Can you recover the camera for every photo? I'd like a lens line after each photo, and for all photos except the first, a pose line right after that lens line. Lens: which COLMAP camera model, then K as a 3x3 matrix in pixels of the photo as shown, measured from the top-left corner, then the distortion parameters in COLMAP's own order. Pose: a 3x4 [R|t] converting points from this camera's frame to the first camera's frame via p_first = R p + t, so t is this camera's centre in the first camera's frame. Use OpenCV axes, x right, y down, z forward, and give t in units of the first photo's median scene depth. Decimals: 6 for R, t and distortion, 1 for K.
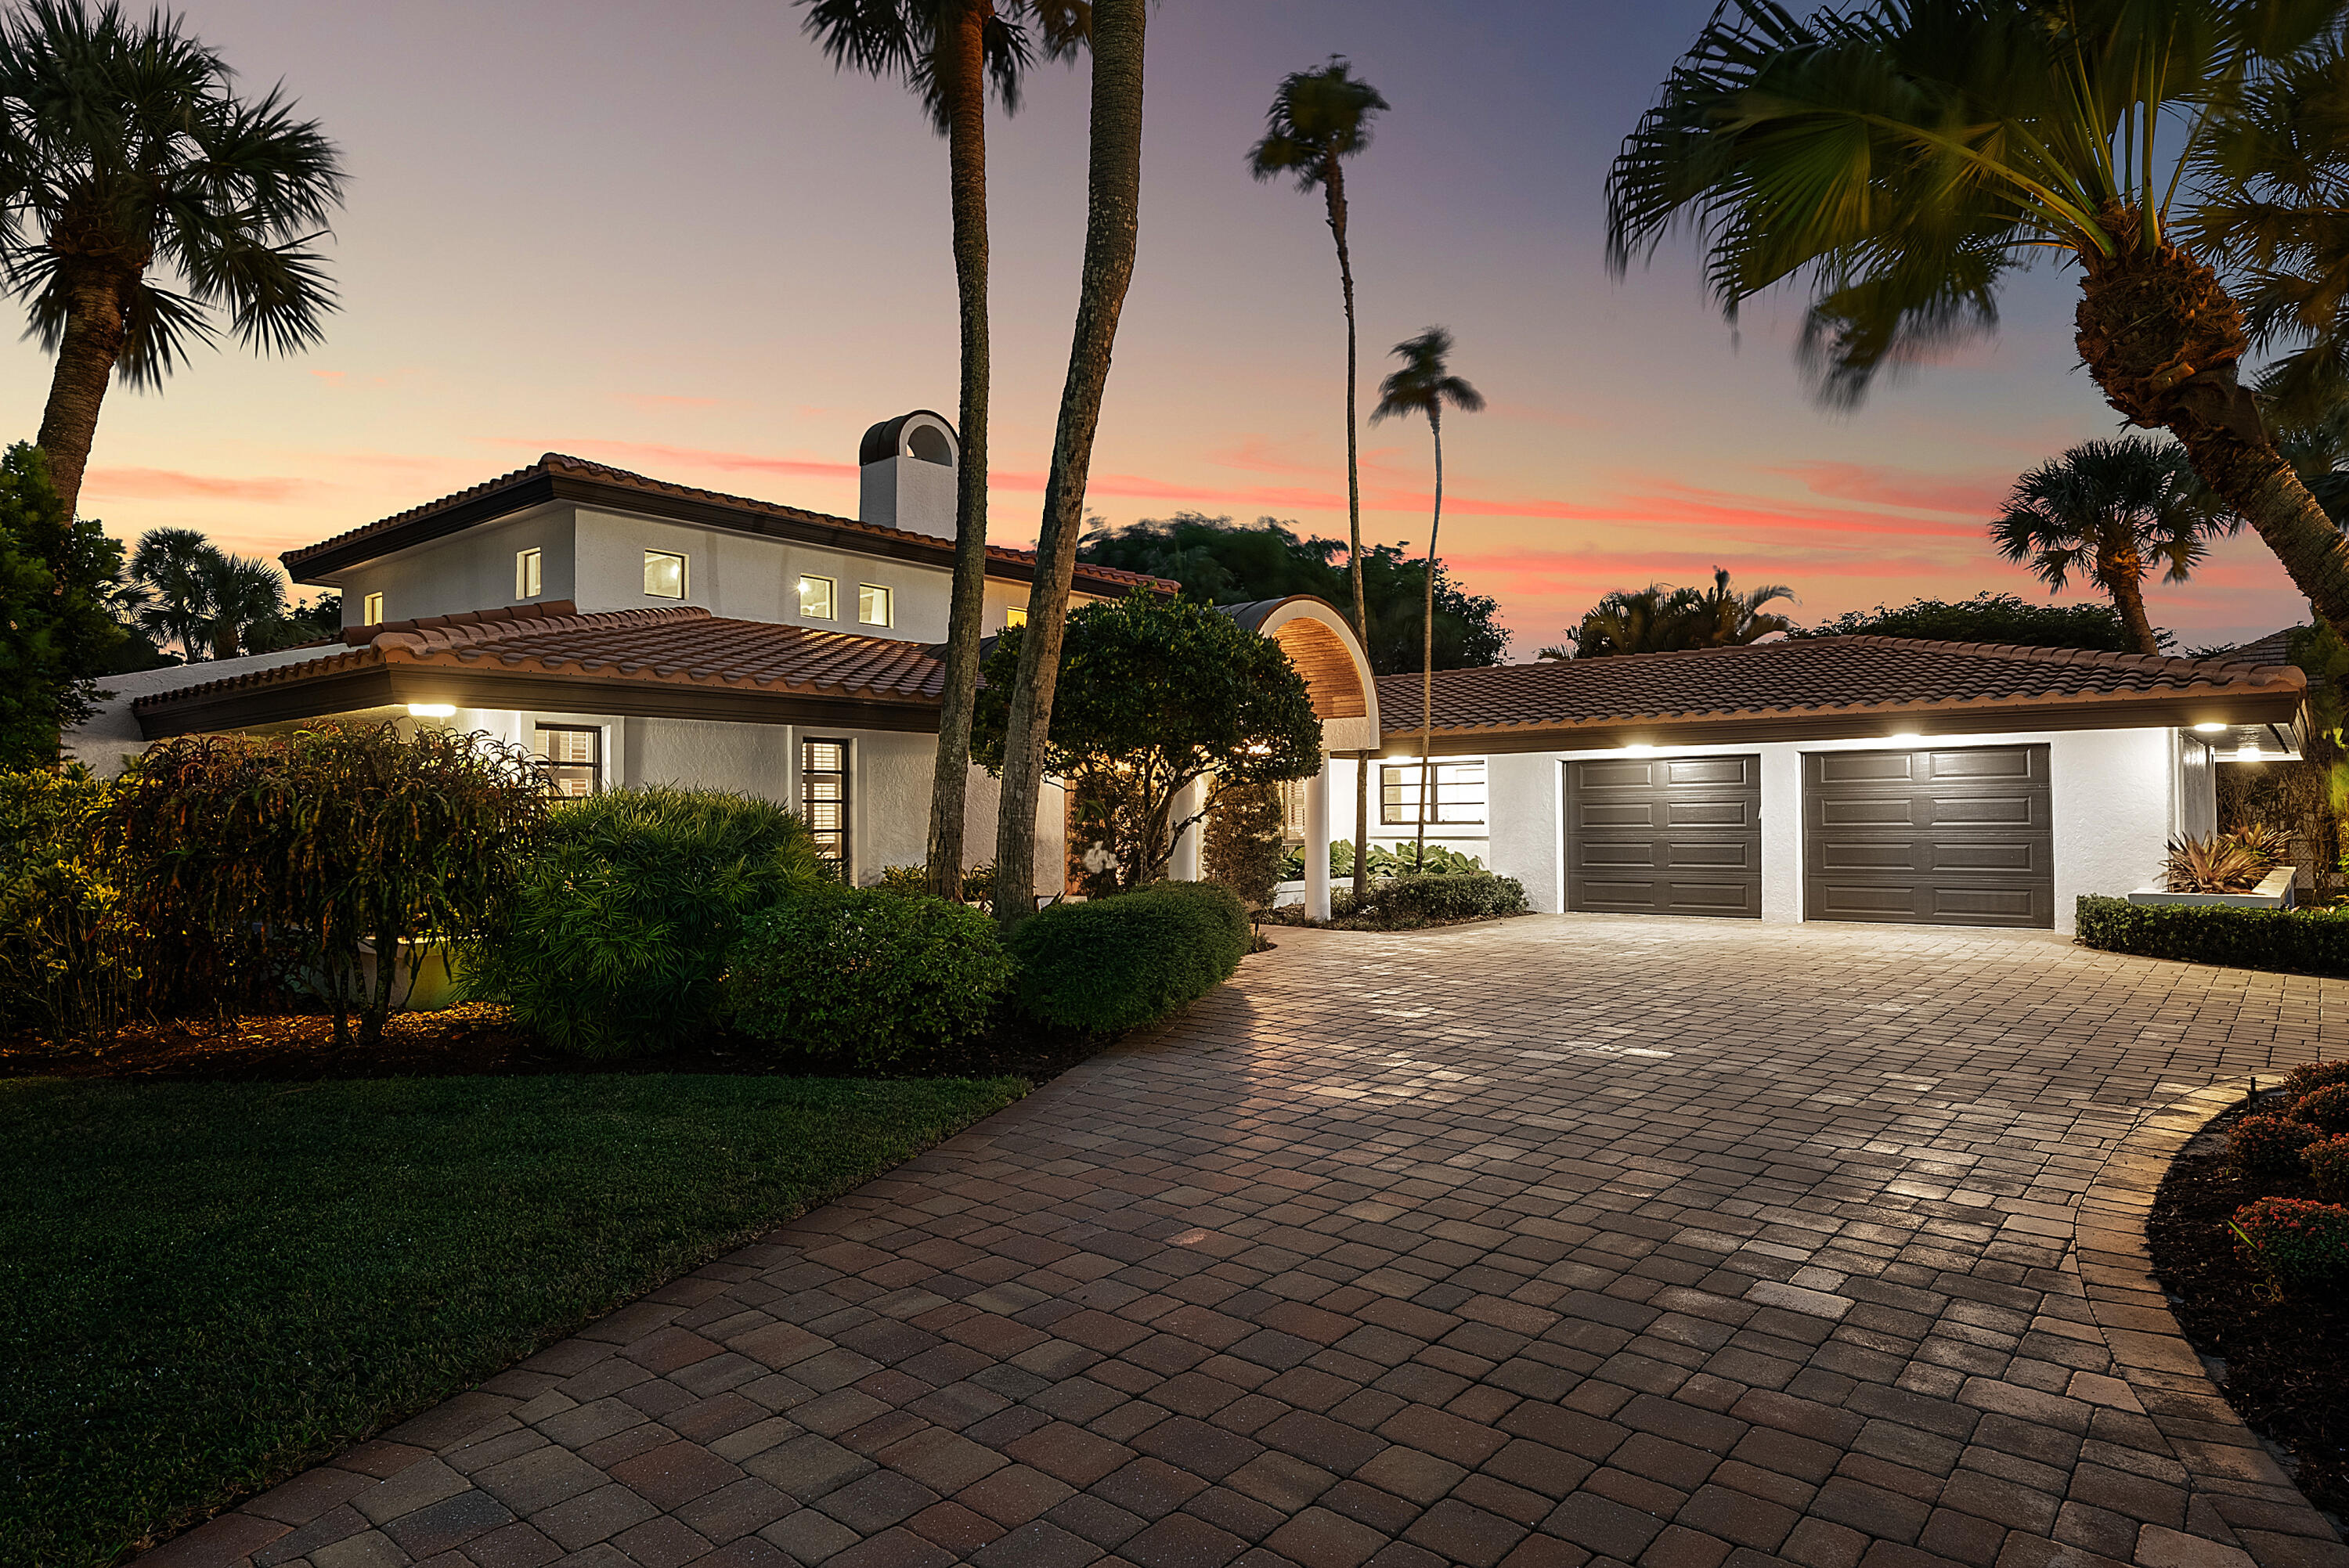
lens RADIAL K [[1322.5, 0, 1164.2], [0, 1322.5, 764.9], [0, 0, 1]] dist [0.001190, 0.000305]
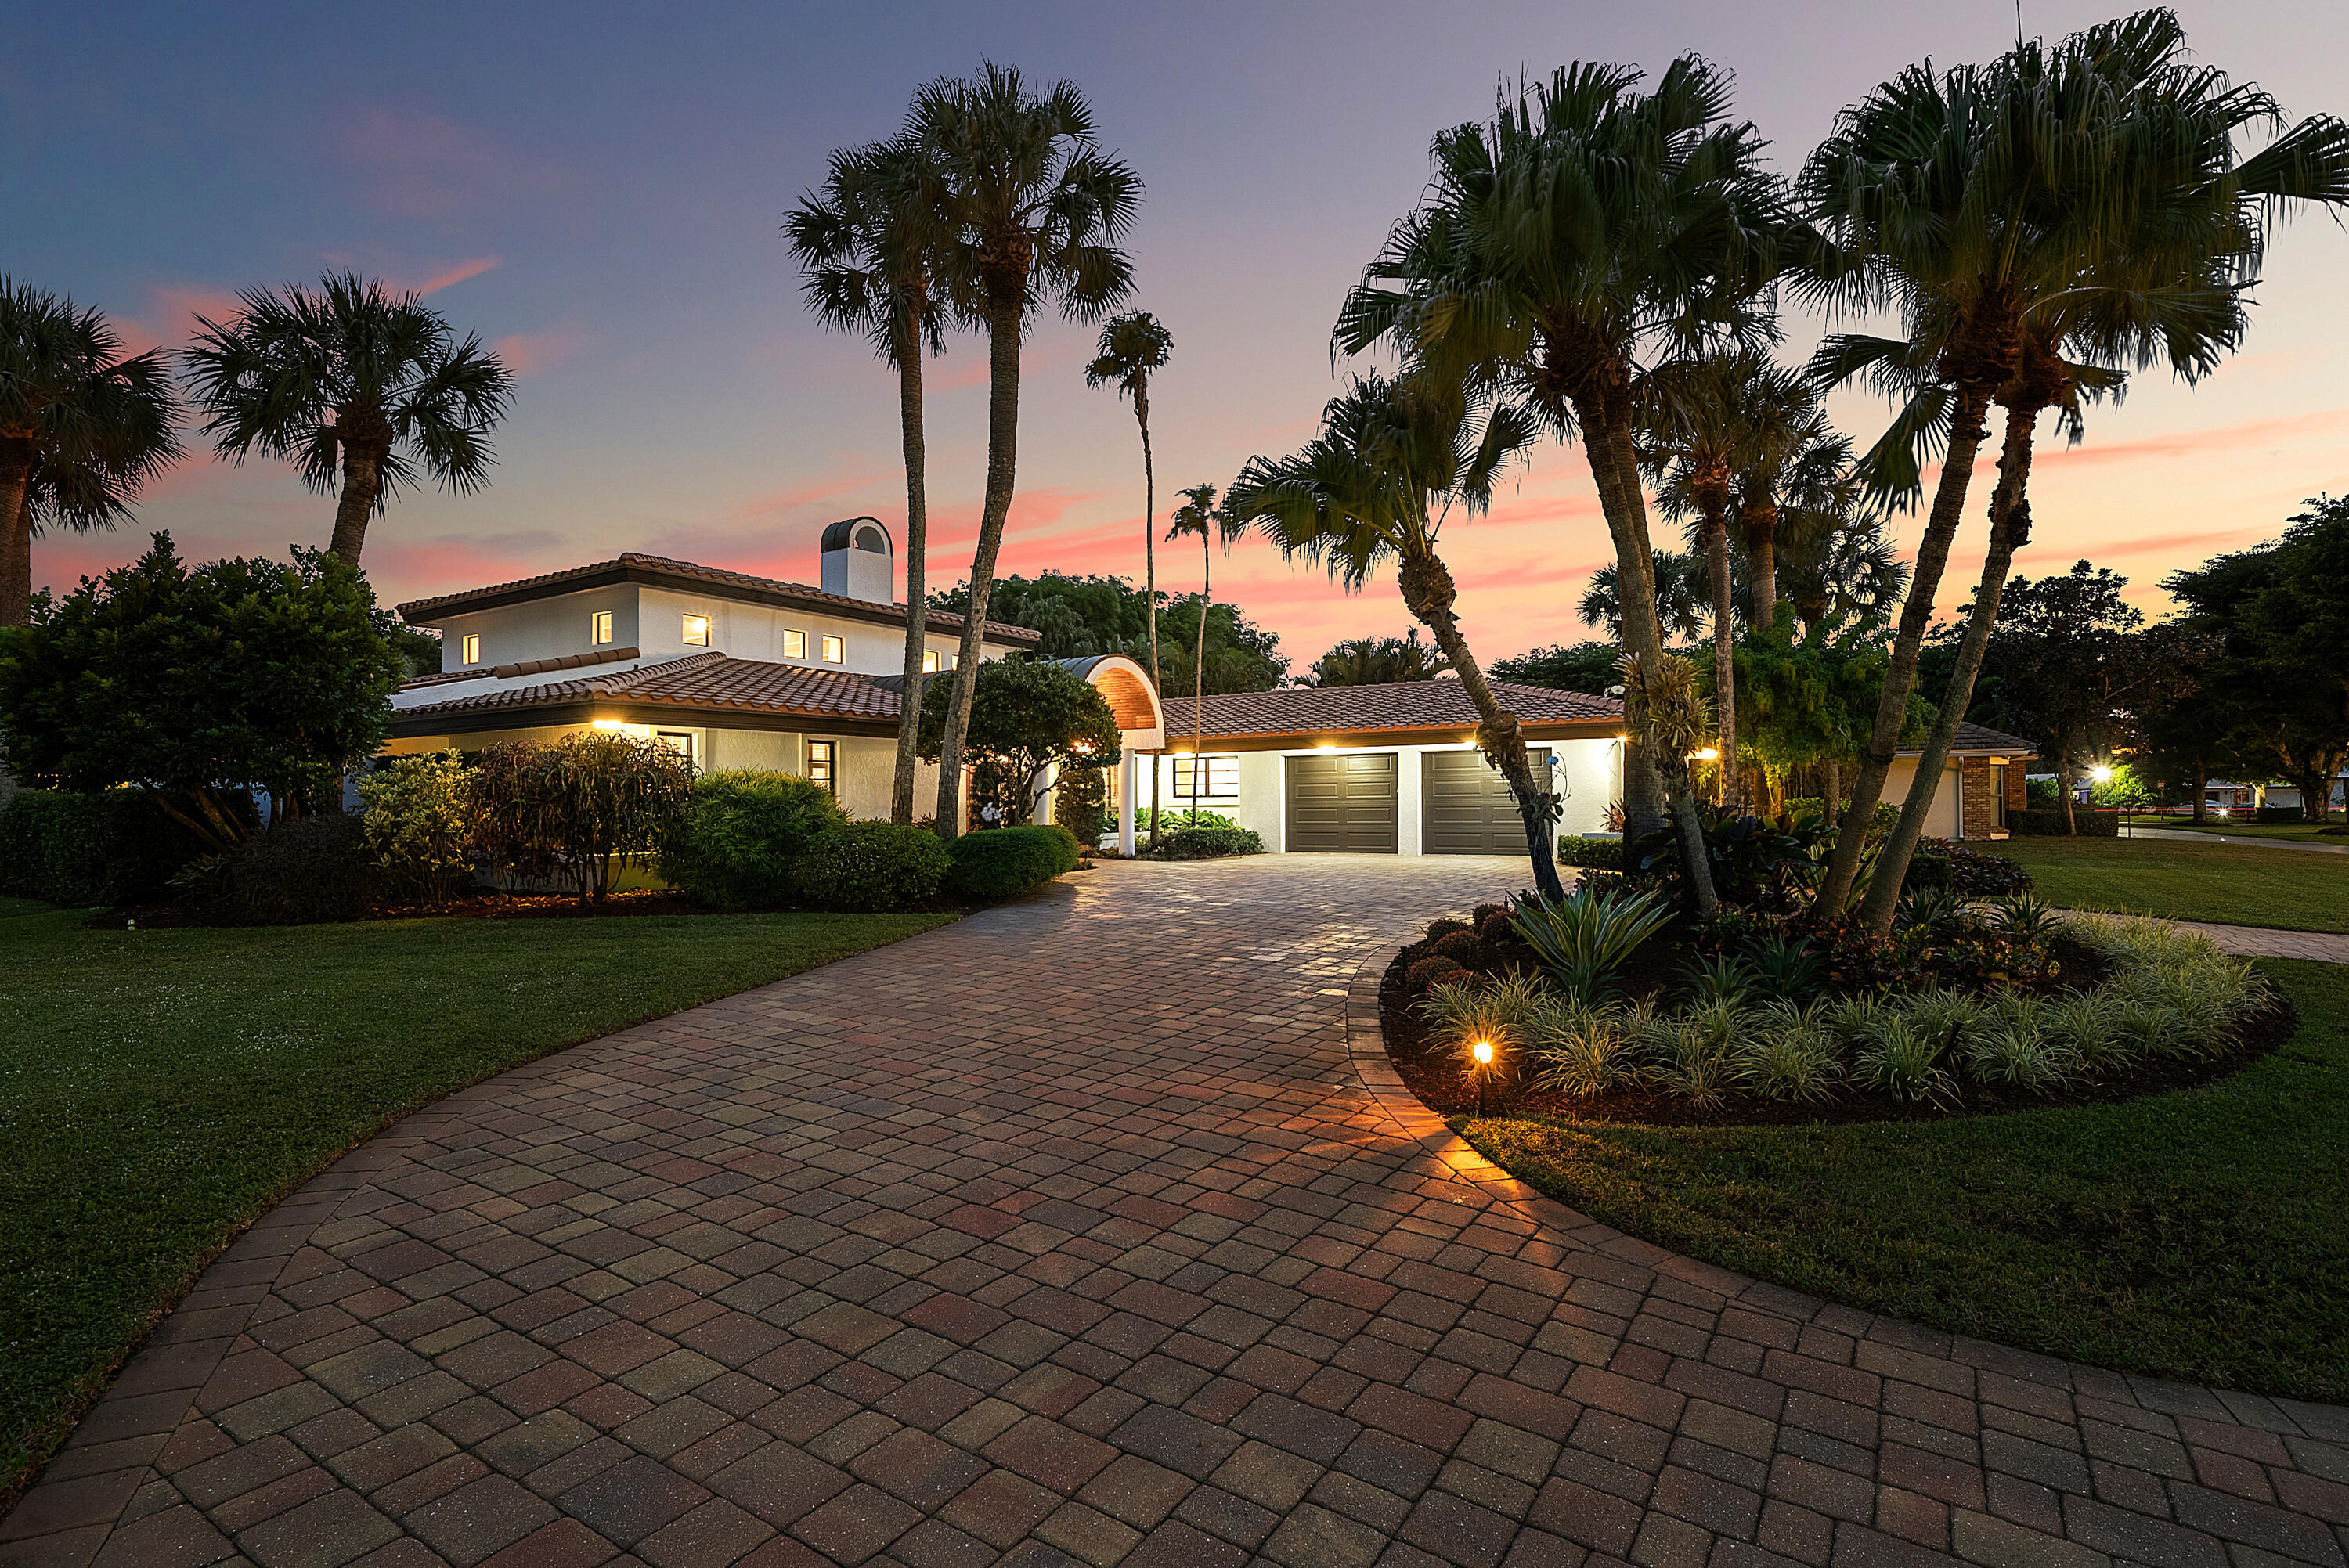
lens RADIAL K [[1101.4, 0, 1162.8], [0, 1101.4, 753.4], [0, 0, 1]] dist [0.003157, 0.000253]
pose [[0.992935, 0.004161, 0.118583, 0.001667], [-0.003599, 0.999981, -0.004955, 0.000599], [-0.118601, 0.004493, 0.992932, -0.334547]]
